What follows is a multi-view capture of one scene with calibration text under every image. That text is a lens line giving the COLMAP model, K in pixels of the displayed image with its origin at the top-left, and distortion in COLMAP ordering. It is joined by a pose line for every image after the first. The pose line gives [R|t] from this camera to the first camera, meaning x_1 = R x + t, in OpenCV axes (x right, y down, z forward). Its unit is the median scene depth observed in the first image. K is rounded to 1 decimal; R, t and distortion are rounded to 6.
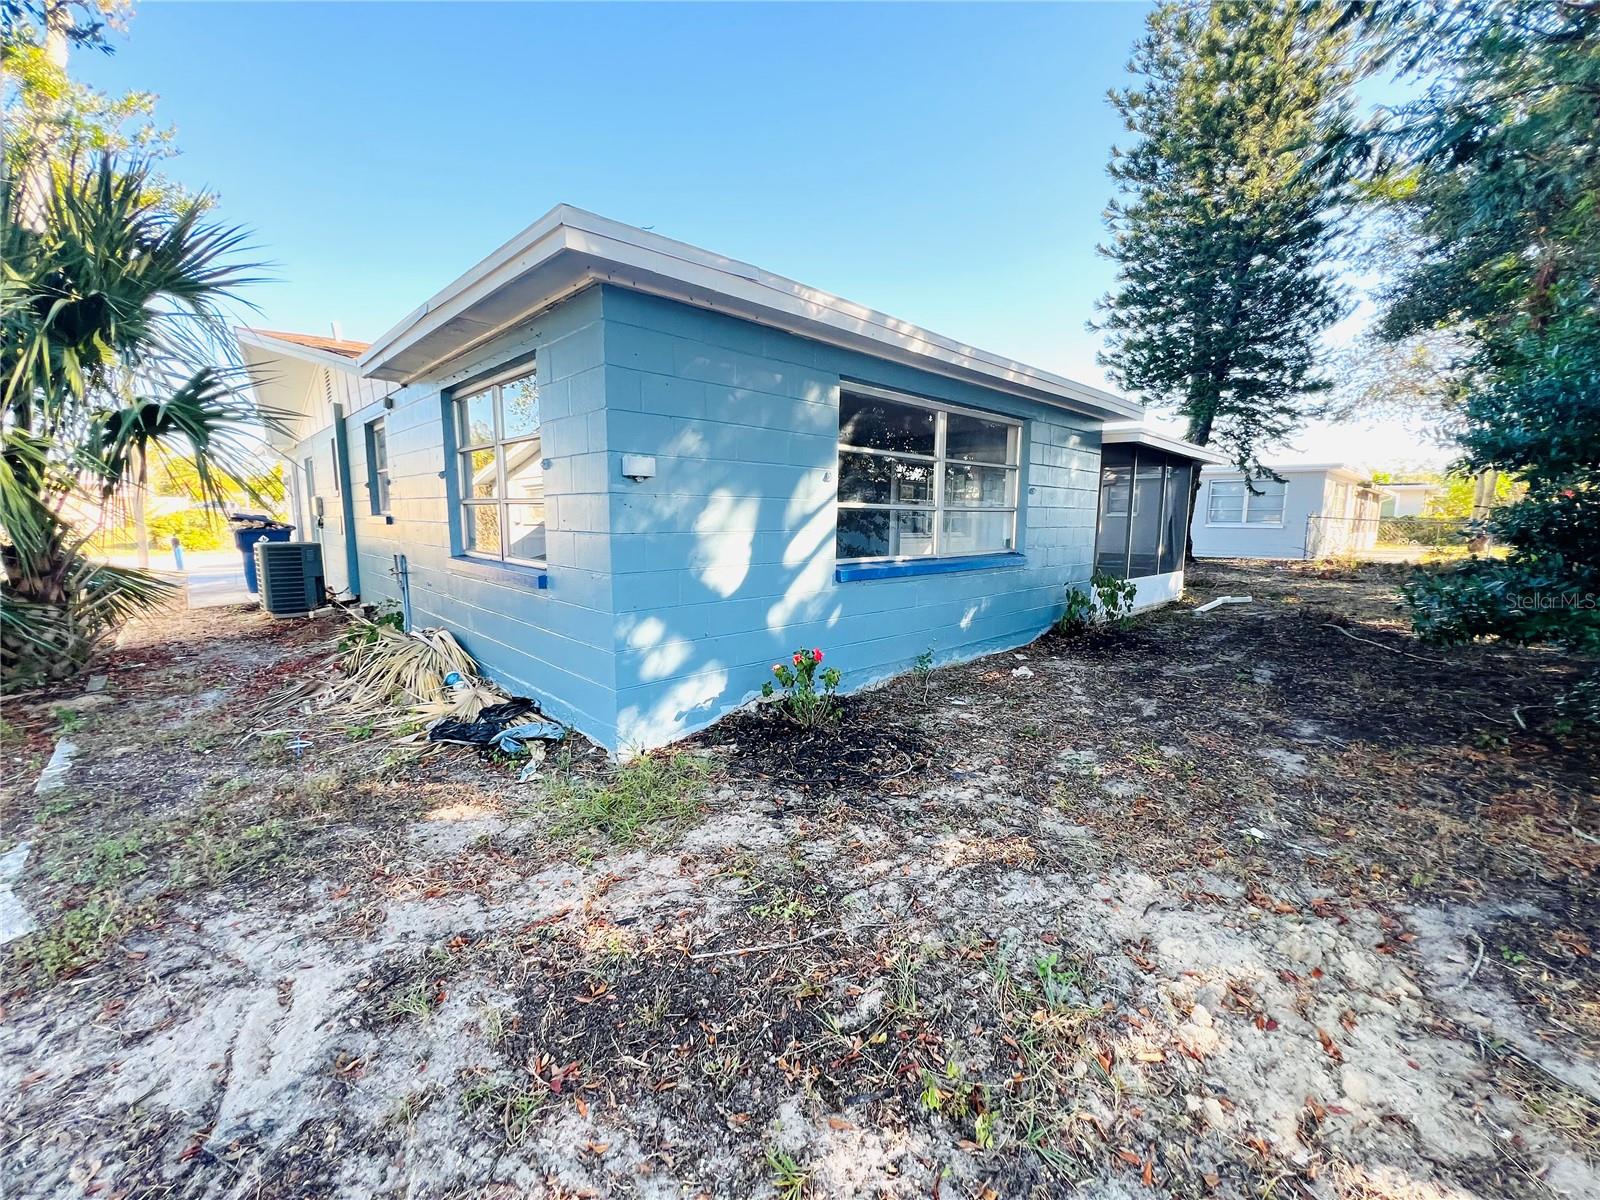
lens RADIAL K [[639.1, 0, 804.5], [0, 639.1, 603.2], [0, 0, 1]] dist [-0.000927, 0.000343]
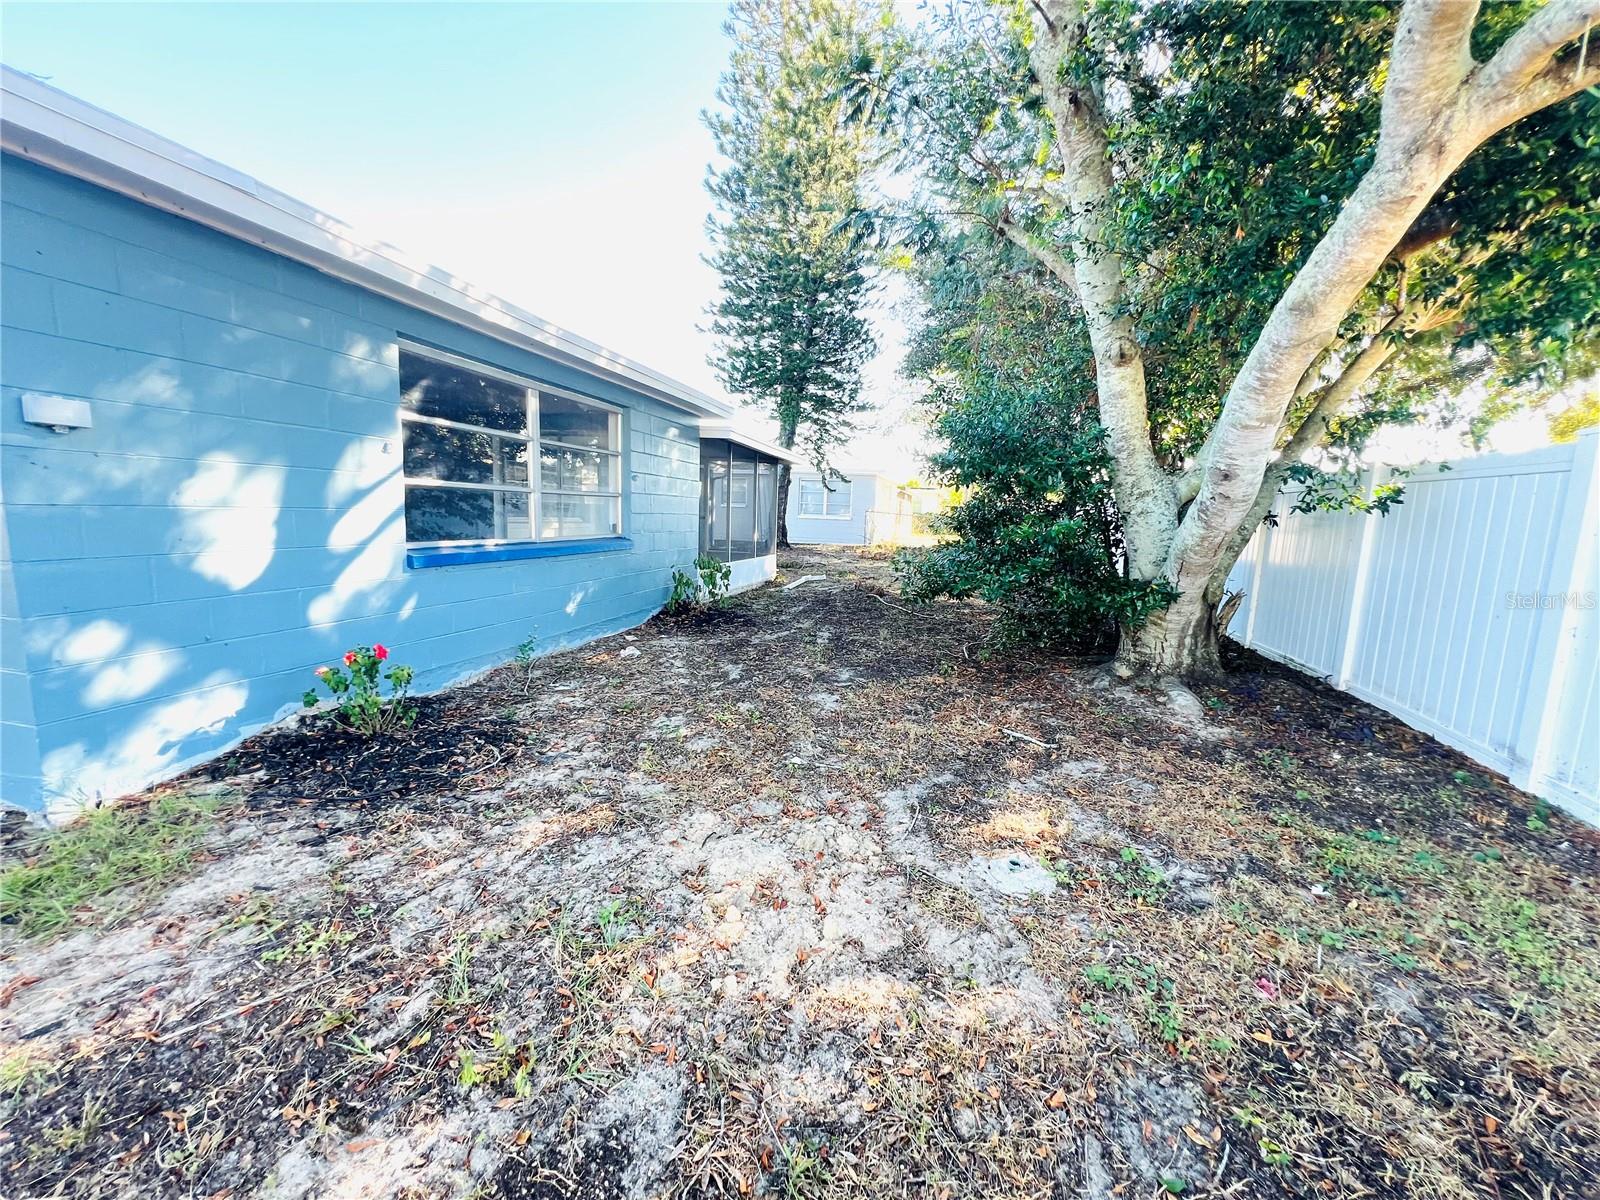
lens RADIAL K [[639.1, 0, 802.8], [0, 639.1, 602.9], [0, 0, 1]] dist [-0.000927, 0.000343]
pose [[0.851358, -0.050861, 0.522114, 0.065135], [0.041234, 0.998698, 0.030050, 0.013082], [-0.522962, -0.004054, 0.852346, -0.048556]]
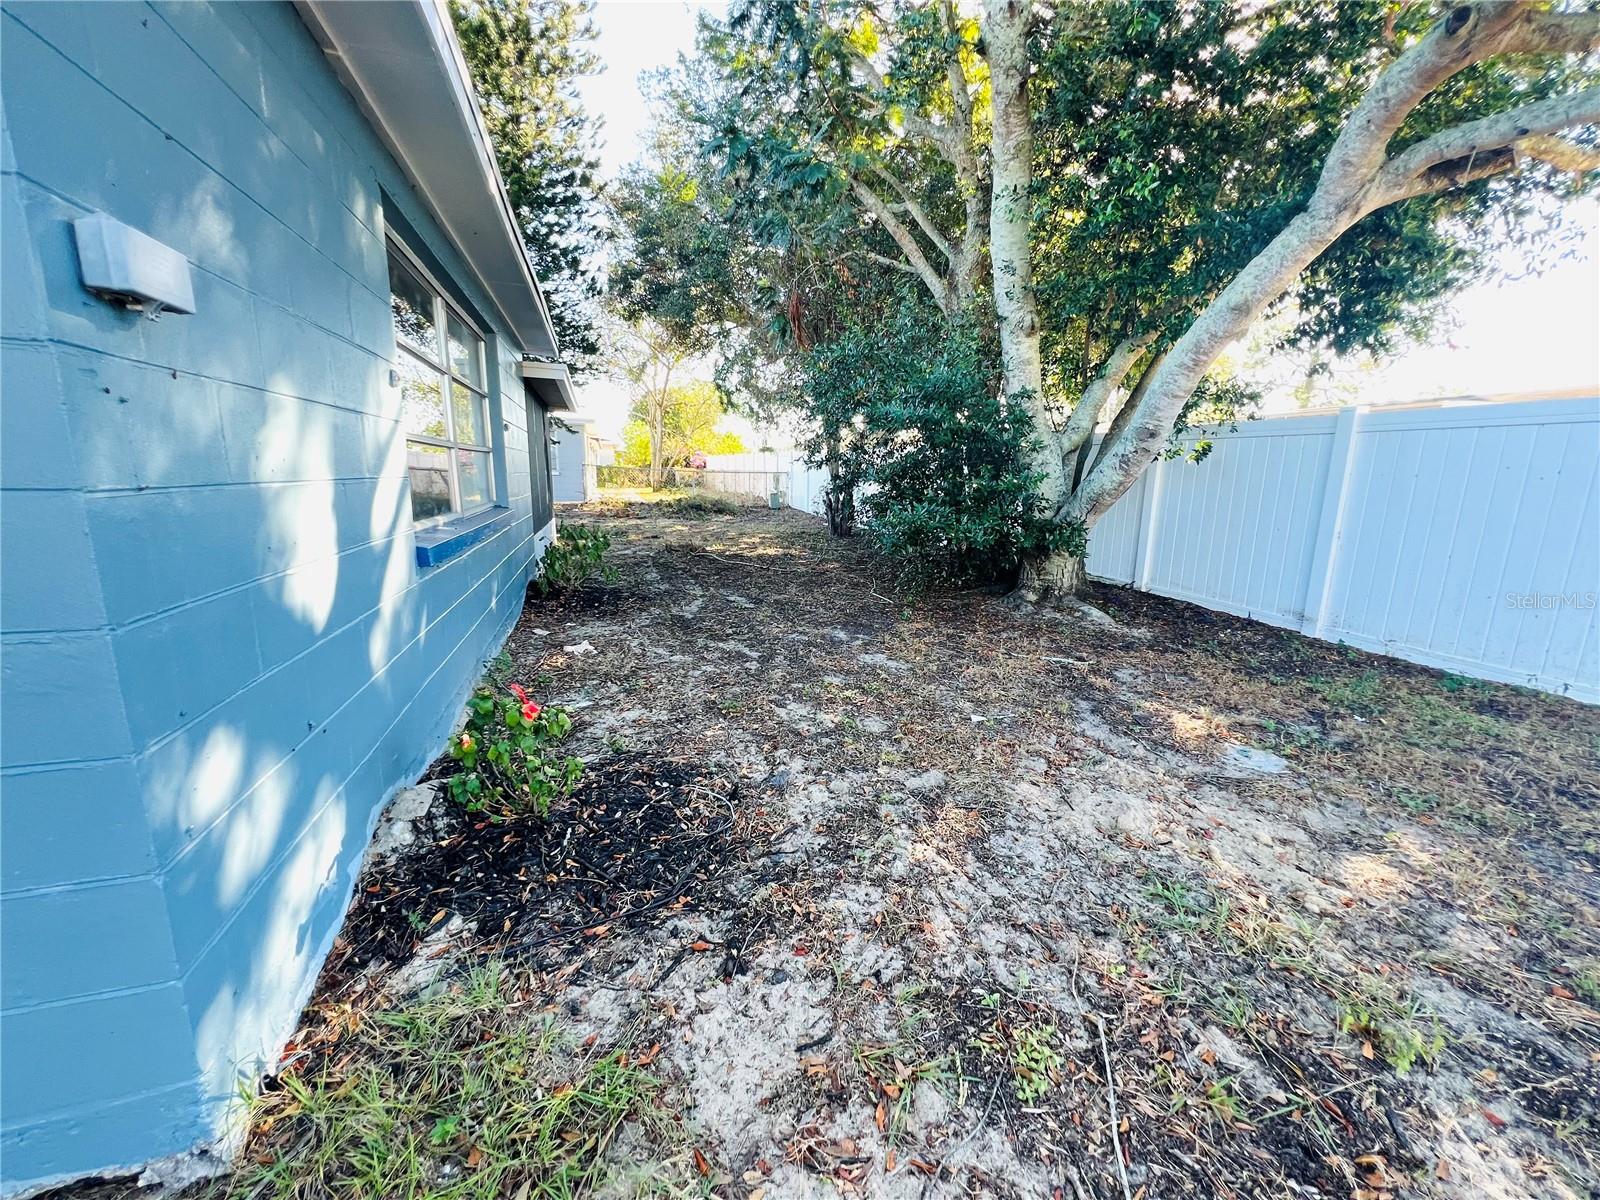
lens RADIAL K [[639.1, 0, 799.6], [0, 639.1, 603.1], [0, 0, 1]] dist [-0.000927, 0.000343]
pose [[0.454421, -0.177272, 0.872970, -0.389419], [0.107572, 0.983747, 0.143771, -0.061690], [-0.884268, 0.028574, 0.466105, 0.551054]]
